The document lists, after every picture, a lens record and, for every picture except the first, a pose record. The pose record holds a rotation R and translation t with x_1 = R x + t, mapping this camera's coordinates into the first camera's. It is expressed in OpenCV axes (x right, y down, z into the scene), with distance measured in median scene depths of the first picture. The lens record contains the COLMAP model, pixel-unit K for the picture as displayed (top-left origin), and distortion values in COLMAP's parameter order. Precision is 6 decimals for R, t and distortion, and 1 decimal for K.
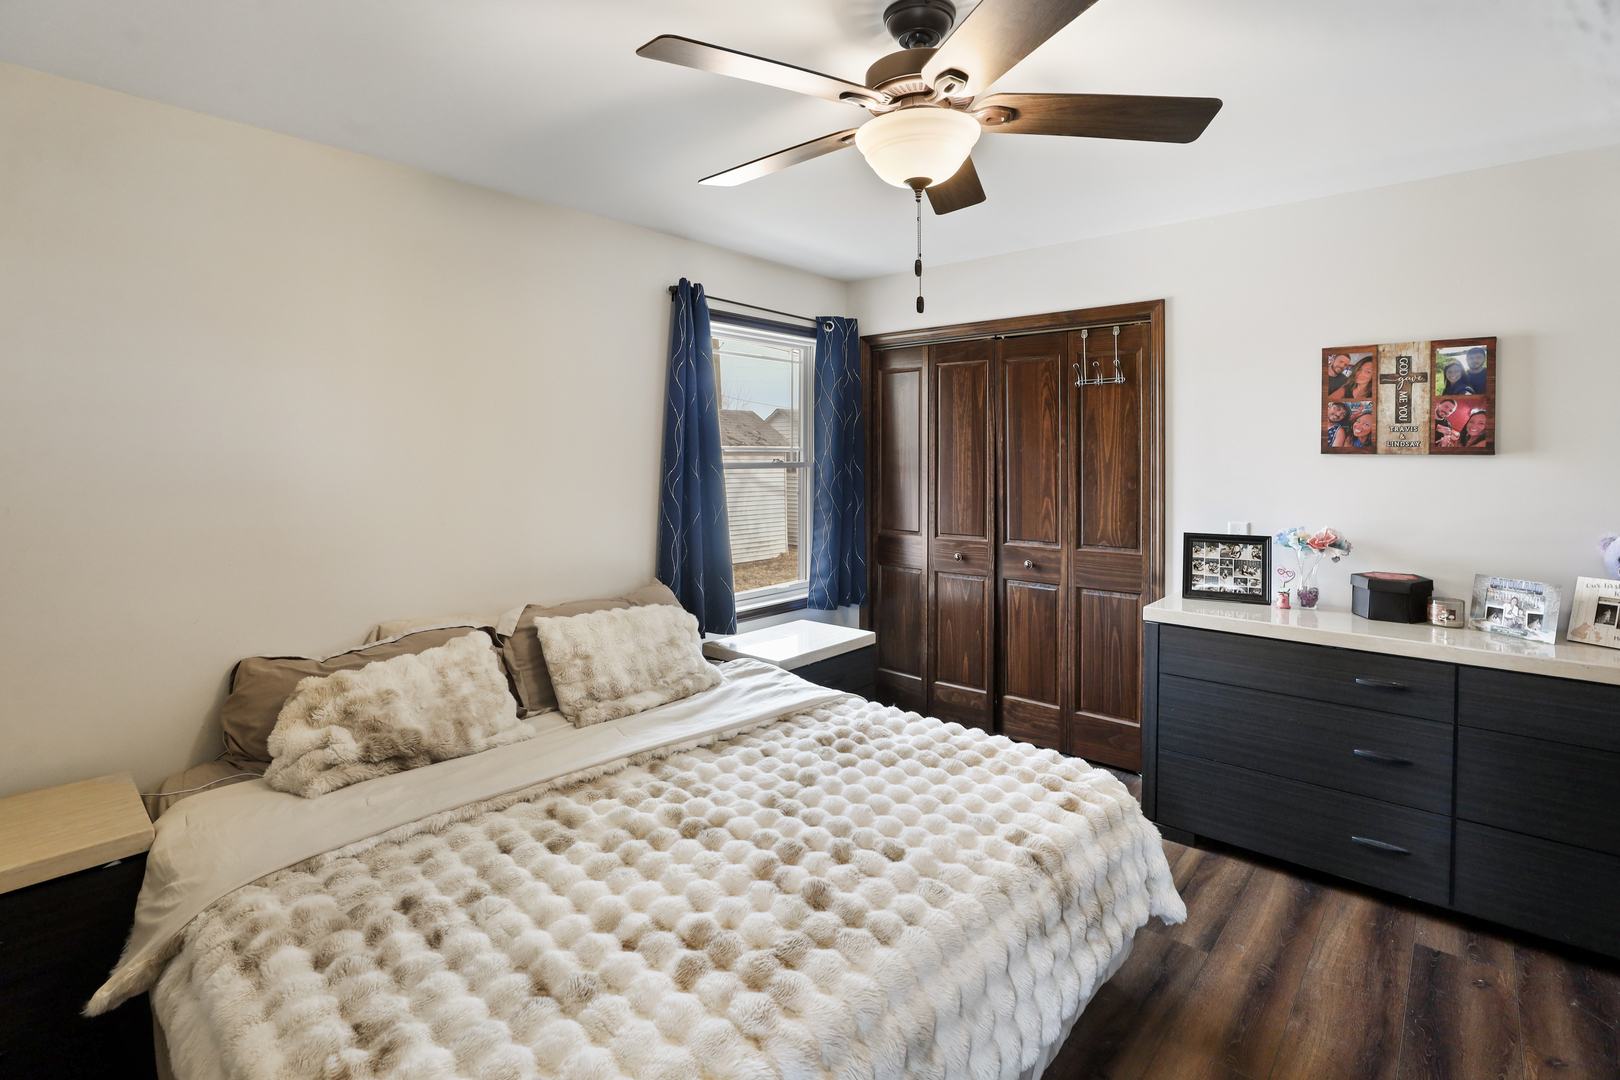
lens RADIAL K [[779.3, 0, 797.6], [0, 779.3, 458.2], [0, 0, 1]] dist [-0.024072, 0.000601]
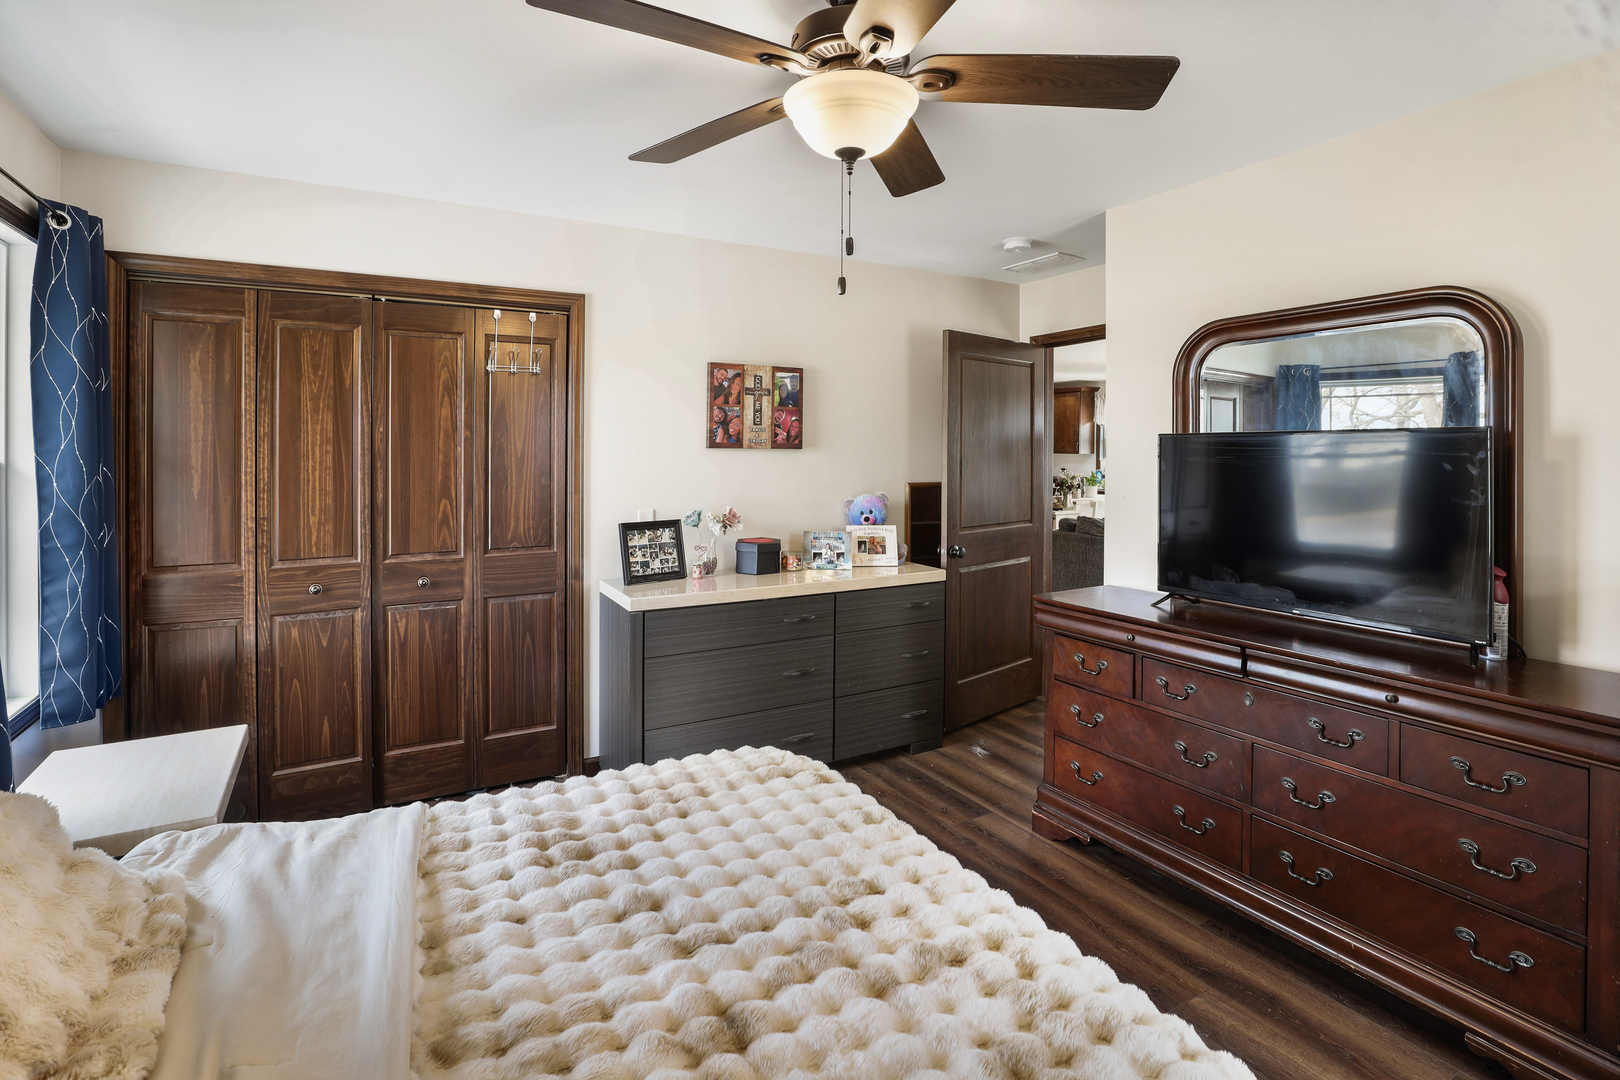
lens RADIAL K [[779.3, 0, 797.6], [0, 779.3, 458.2], [0, 0, 1]] dist [-0.024072, 0.000601]
pose [[0.326052, -0.011519, 0.945282, -0.452229], [0.003108, 0.999933, 0.011113, -0.003100], [-0.945347, -0.000685, 0.326066, 0.469032]]
